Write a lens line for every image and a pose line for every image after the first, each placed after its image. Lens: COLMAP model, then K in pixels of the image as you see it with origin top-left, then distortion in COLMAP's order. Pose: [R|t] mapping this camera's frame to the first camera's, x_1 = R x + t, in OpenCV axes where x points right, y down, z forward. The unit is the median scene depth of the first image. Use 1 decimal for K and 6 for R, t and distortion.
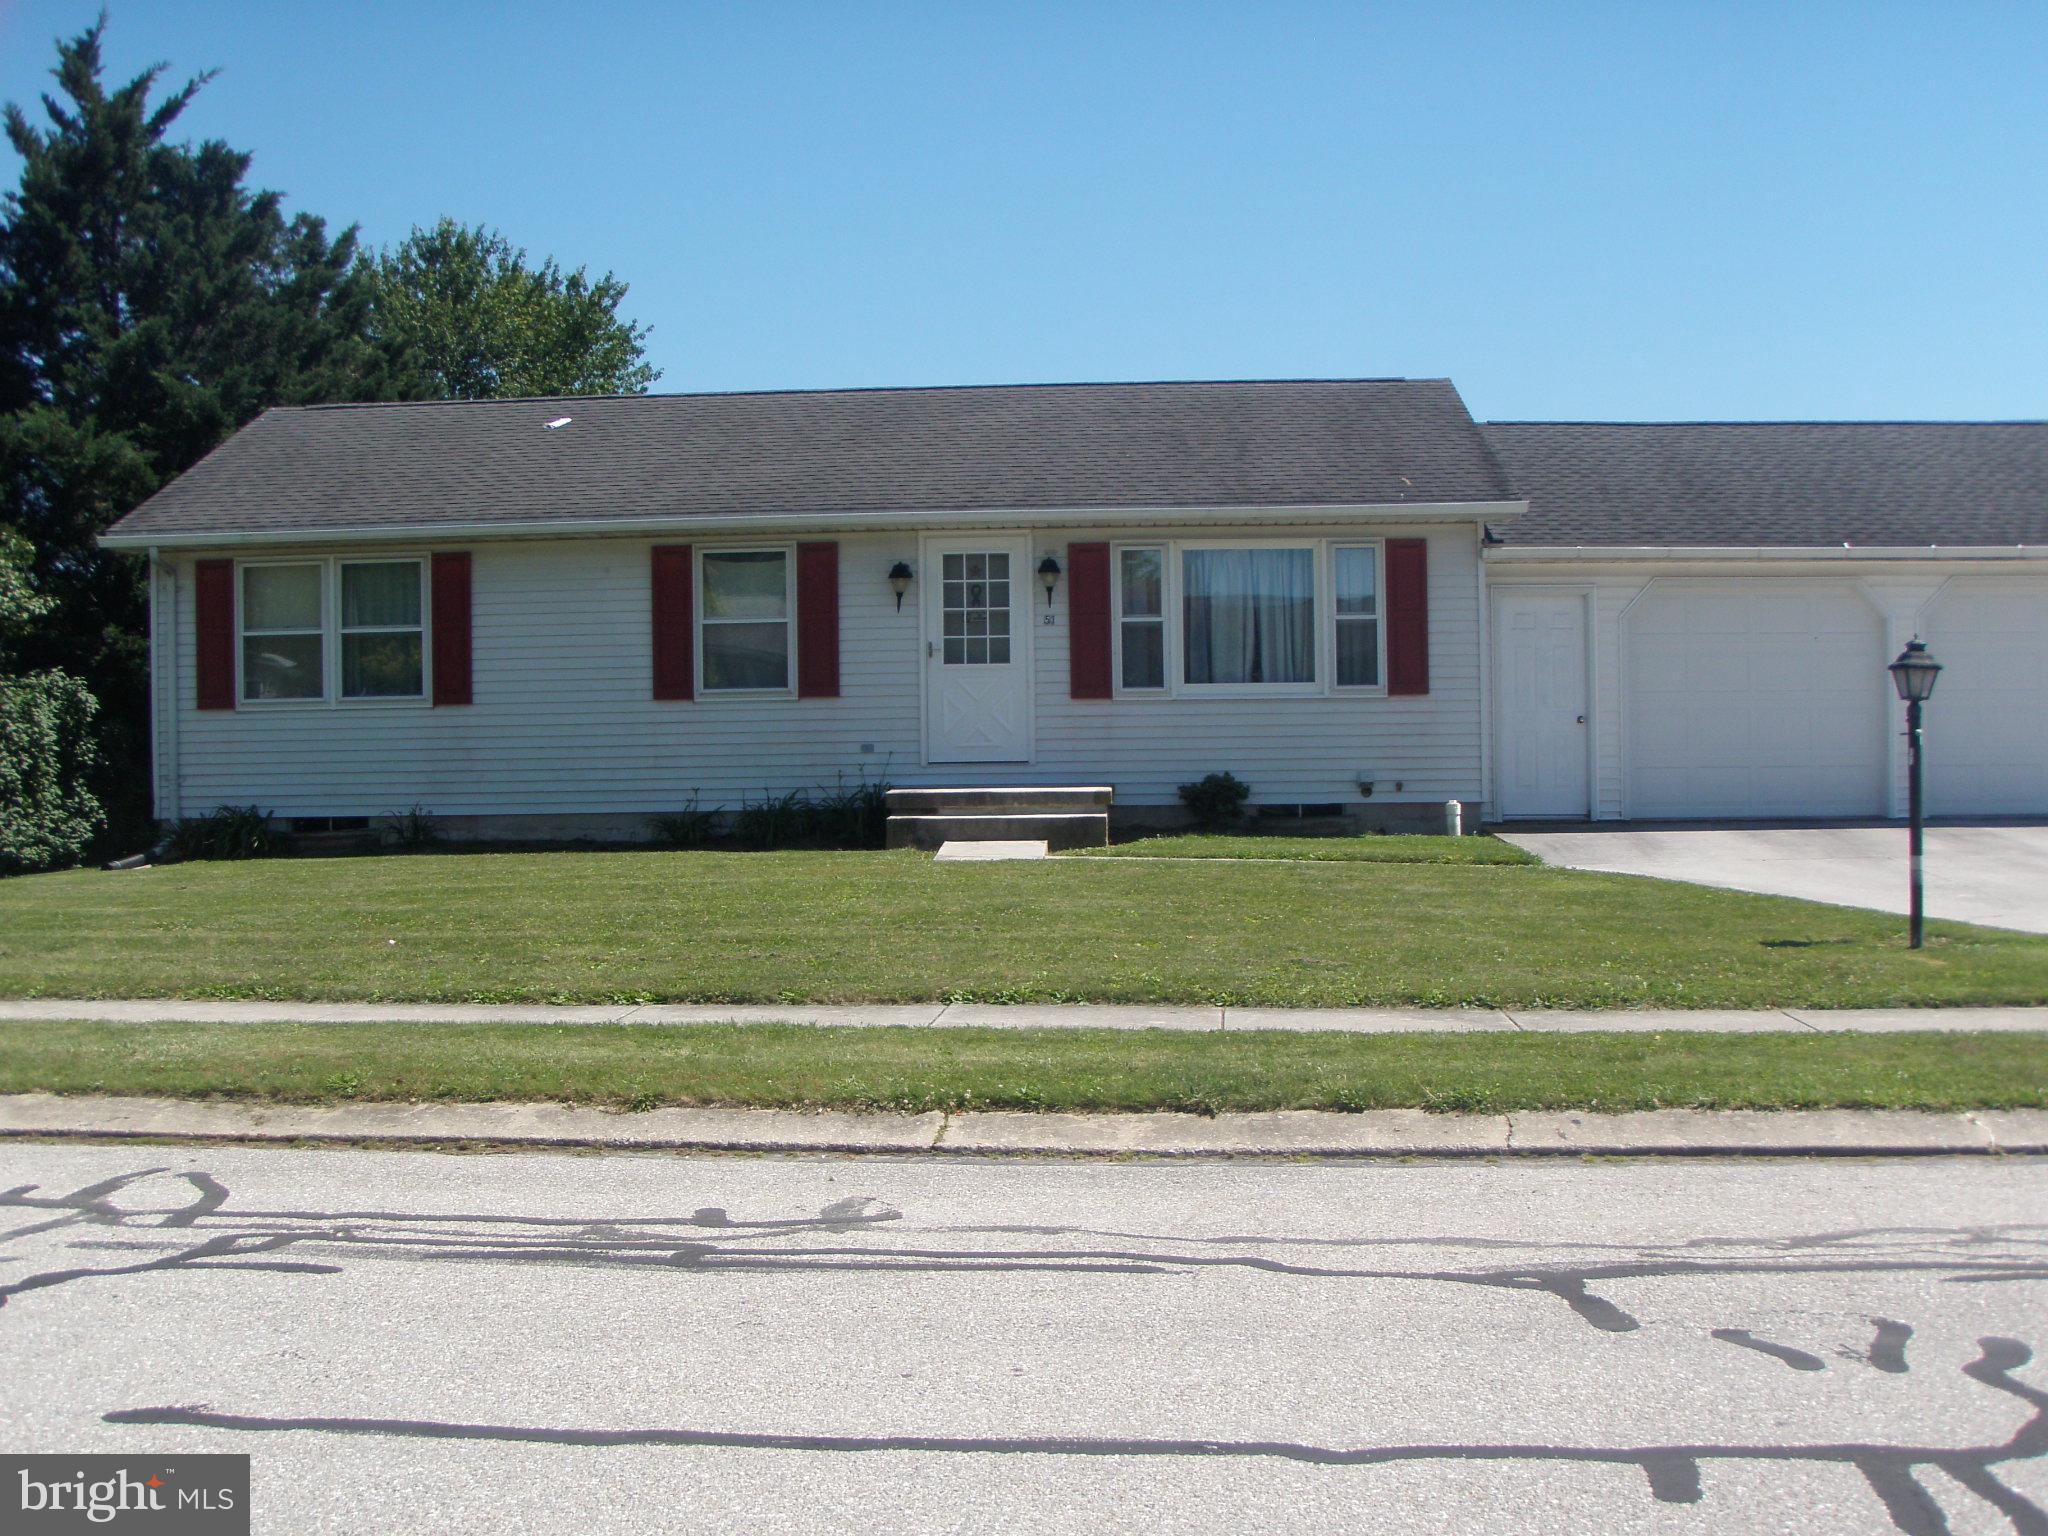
lens RADIAL K [[2274.6, 0, 1009.9], [0, 2274.6, 772.4], [0, 0, 1]] dist [-0.214524, 0.215622]
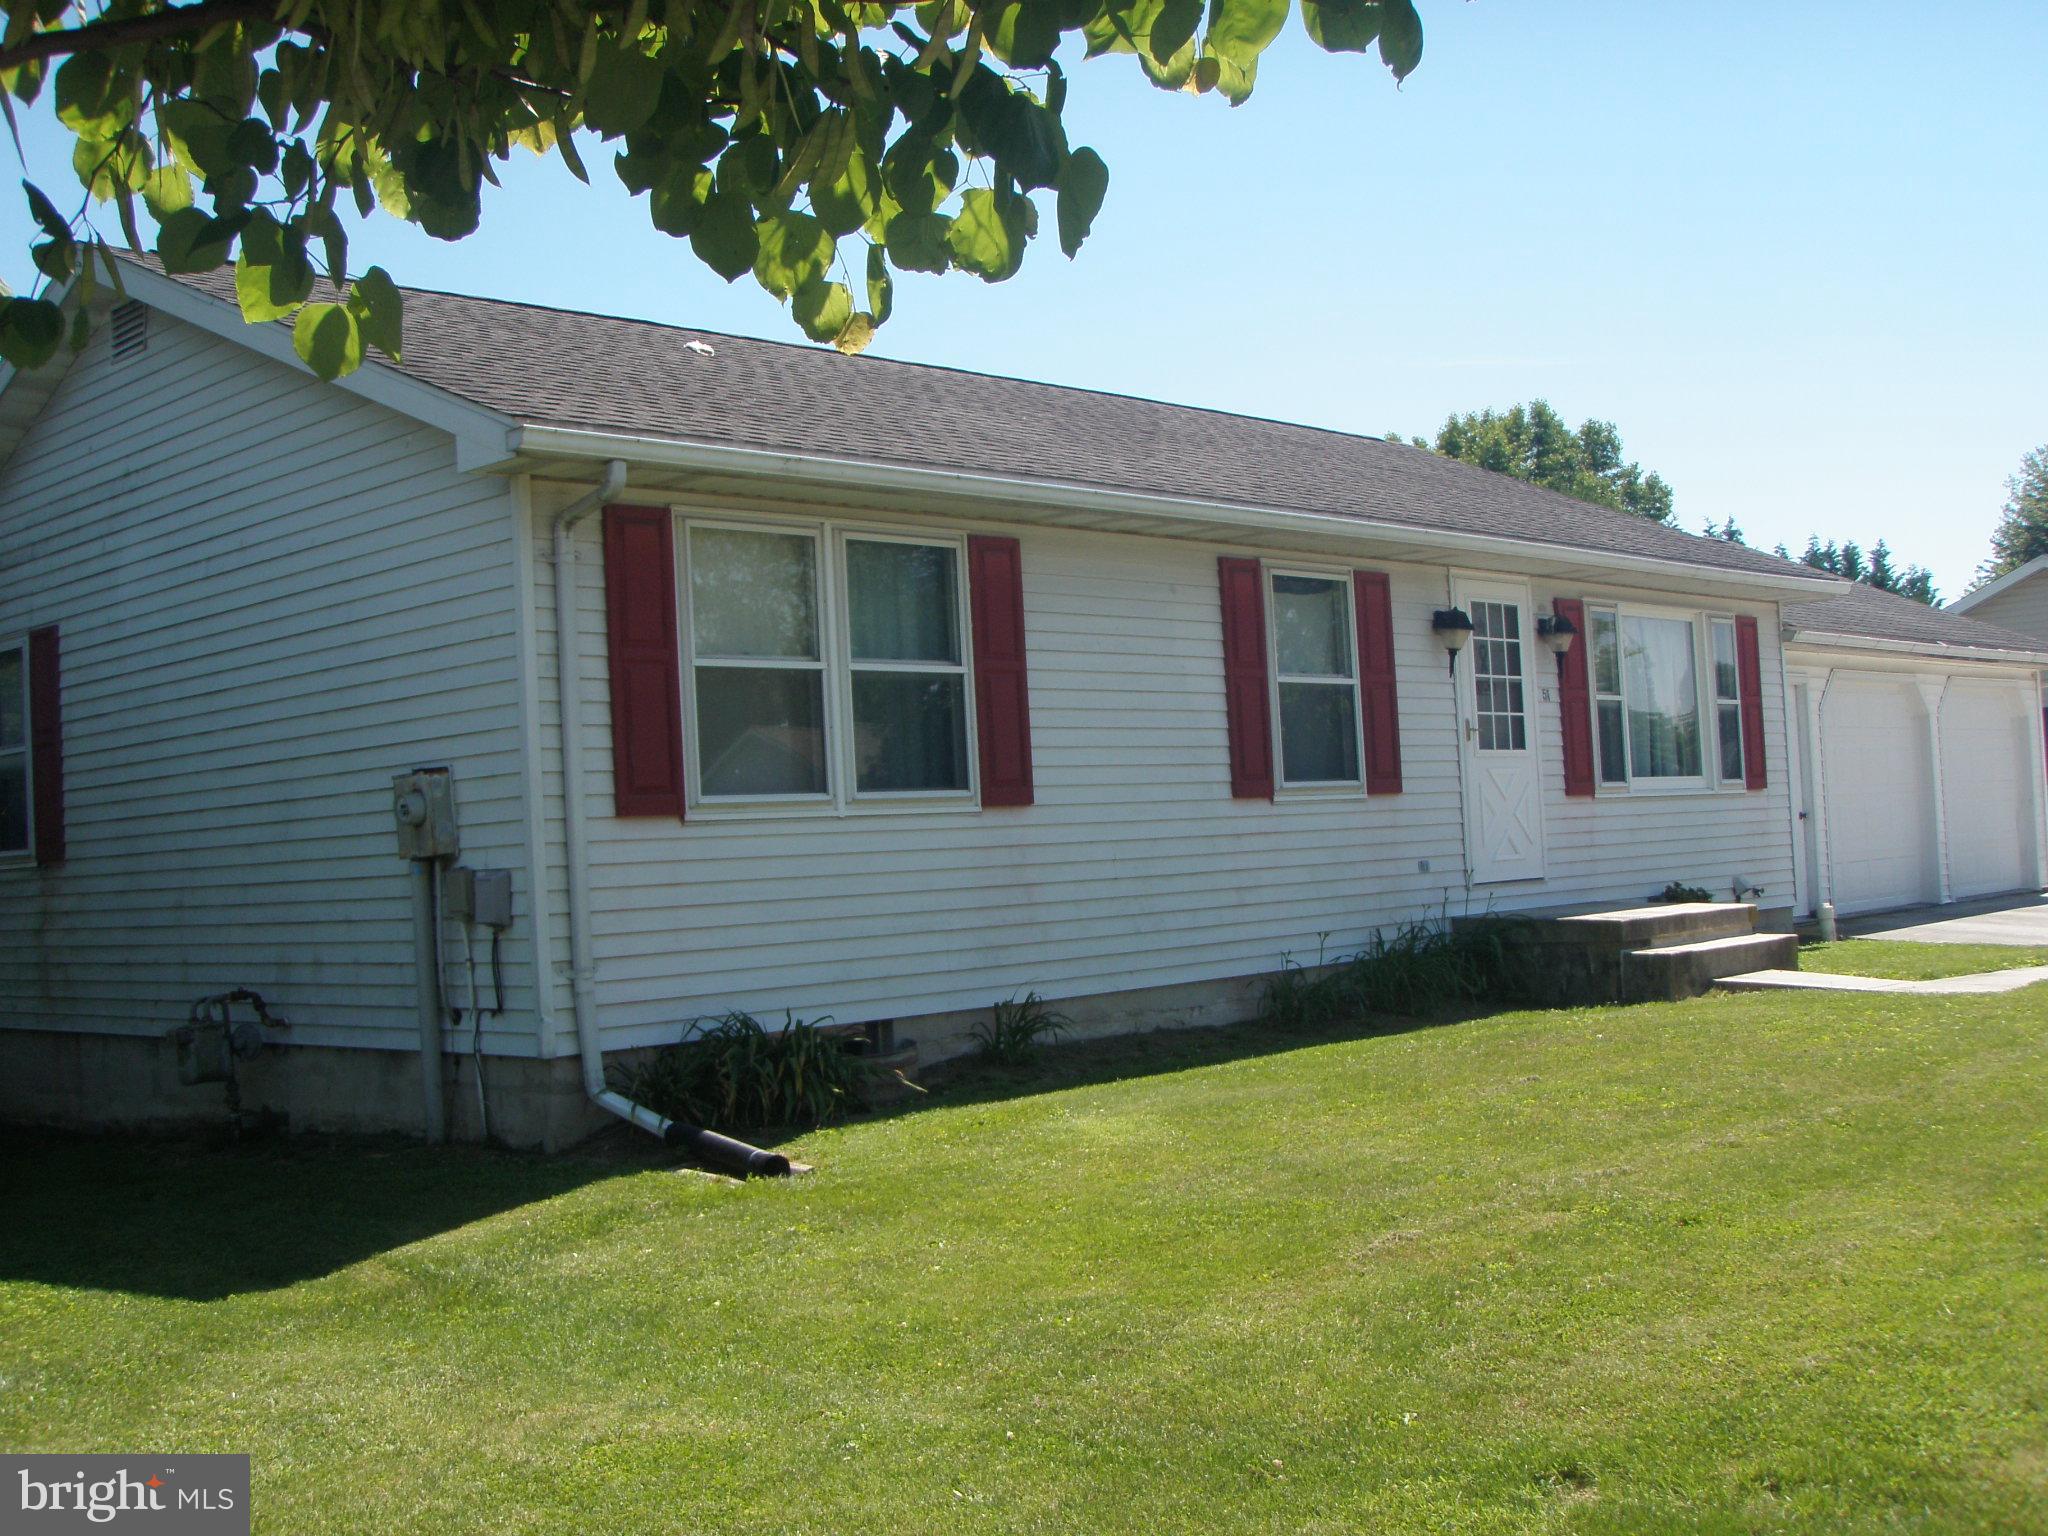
lens RADIAL K [[2274.6, 0, 1009.9], [0, 2274.6, 772.4], [0, 0, 1]] dist [-0.214524, 0.215622]
pose [[0.666648, 0.007281, 0.745337, -0.673076], [0.041023, 0.998078, -0.046443, -0.012415], [-0.744243, 0.061537, 0.665068, 0.623770]]
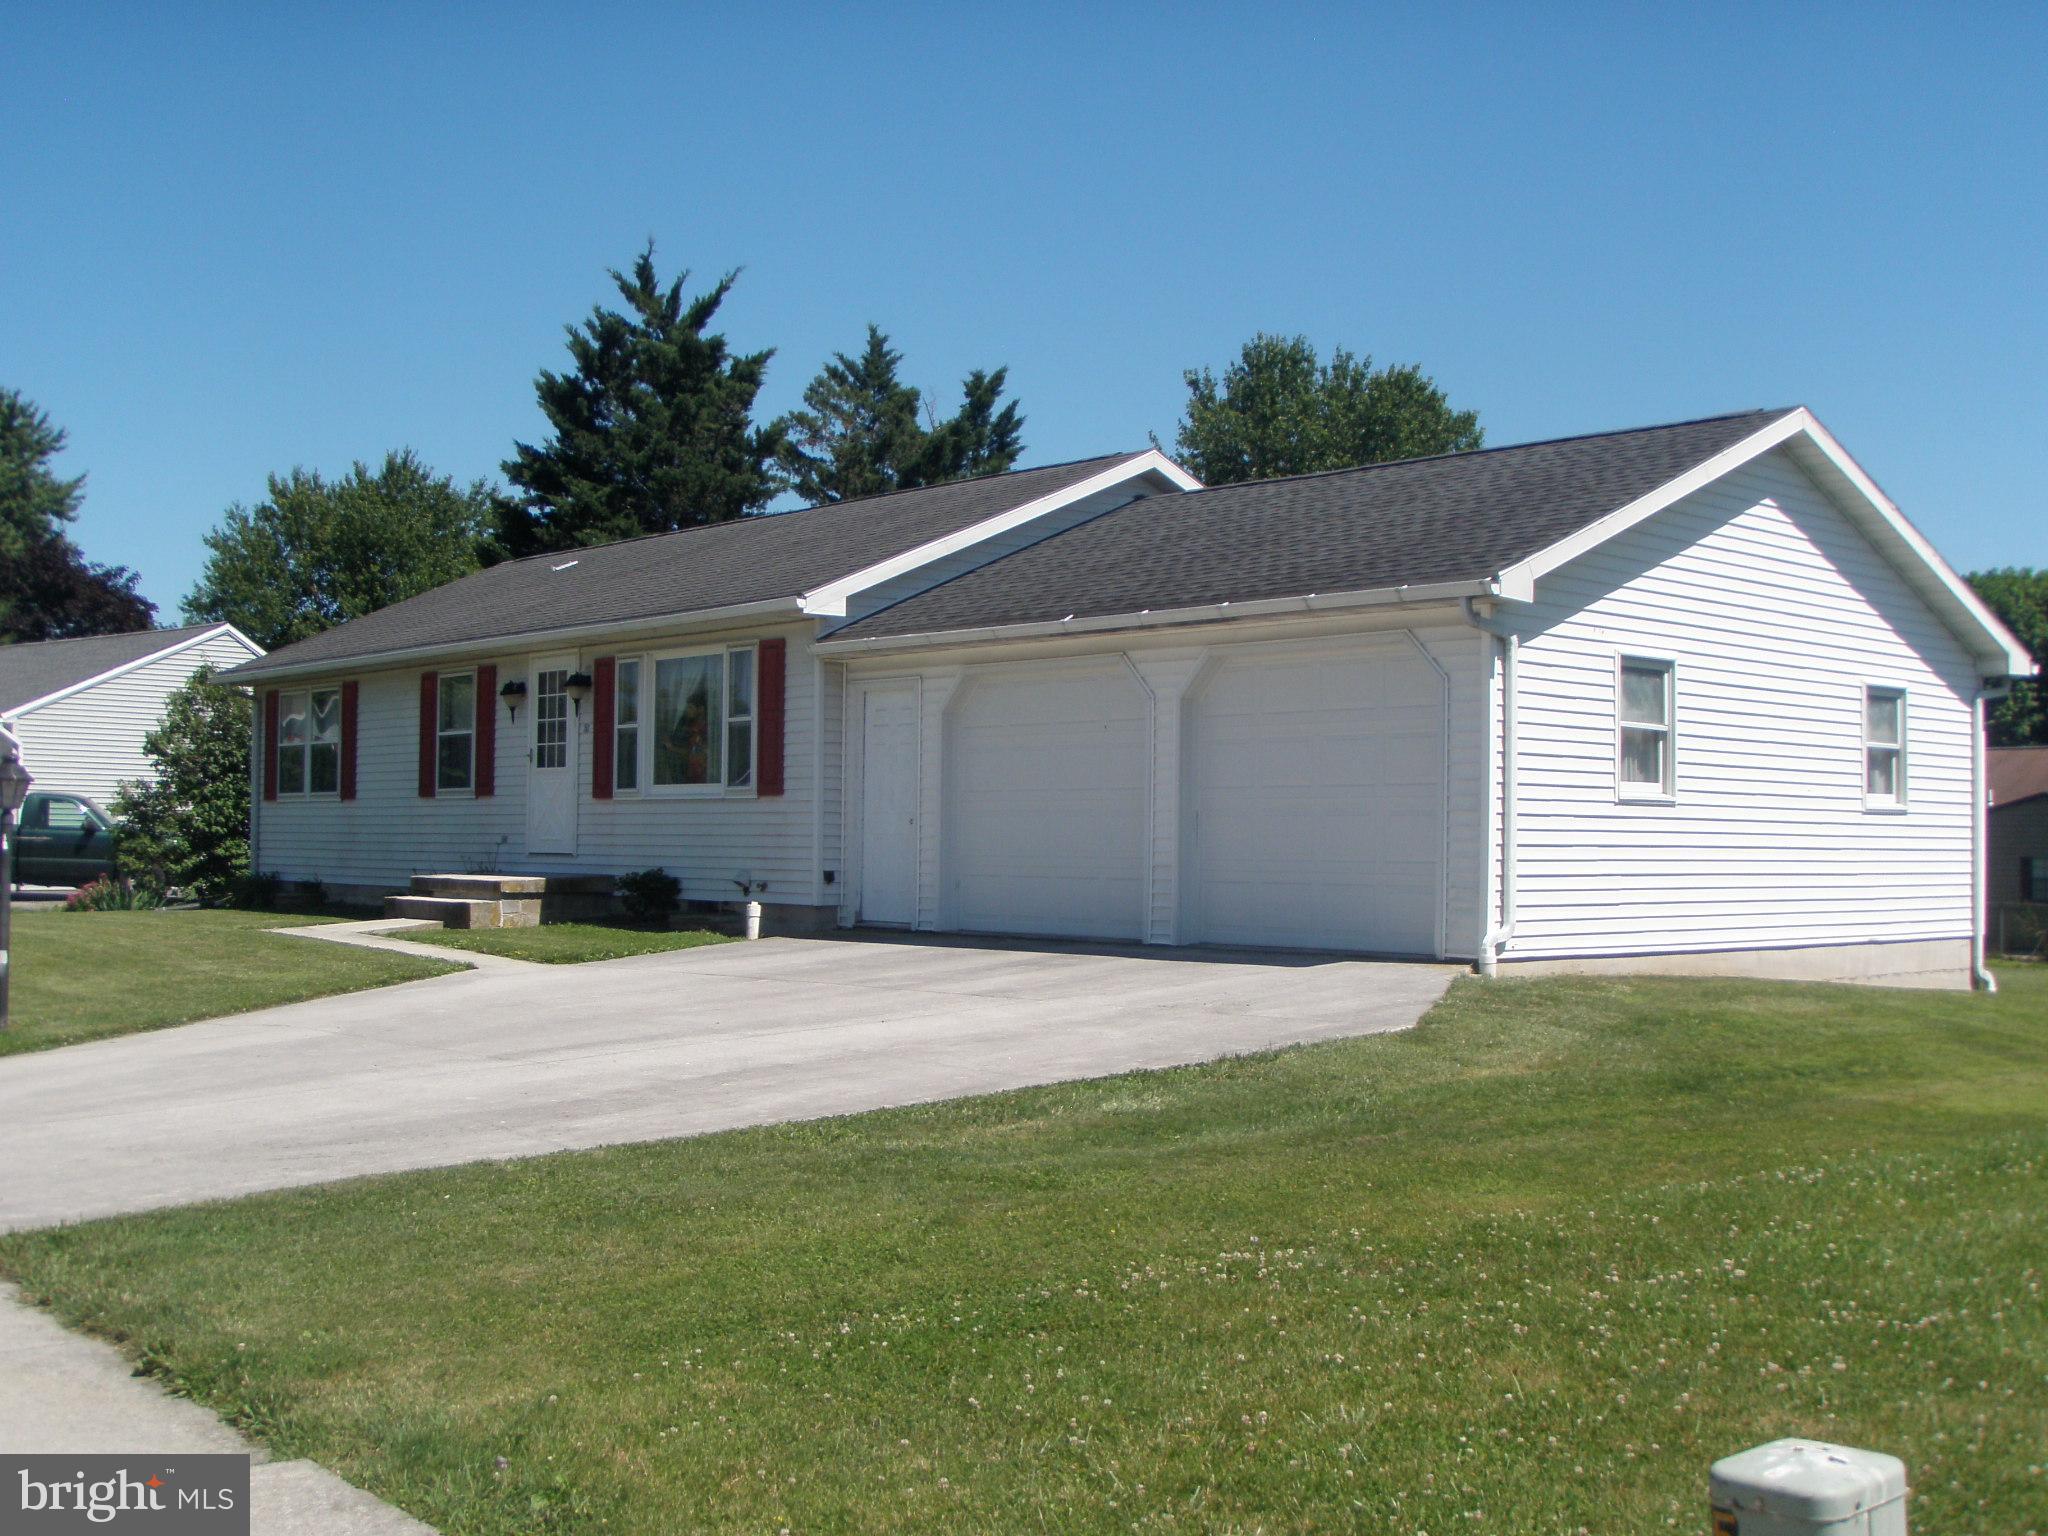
lens RADIAL K [[2274.6, 0, 1009.9], [0, 2274.6, 772.4], [0, 0, 1]] dist [-0.214524, 0.215622]
pose [[0.693367, -0.003763, -0.720575, 0.960470], [-0.020138, 0.999495, -0.024597, -0.021754], [0.720304, 0.031566, 0.692940, 0.376539]]
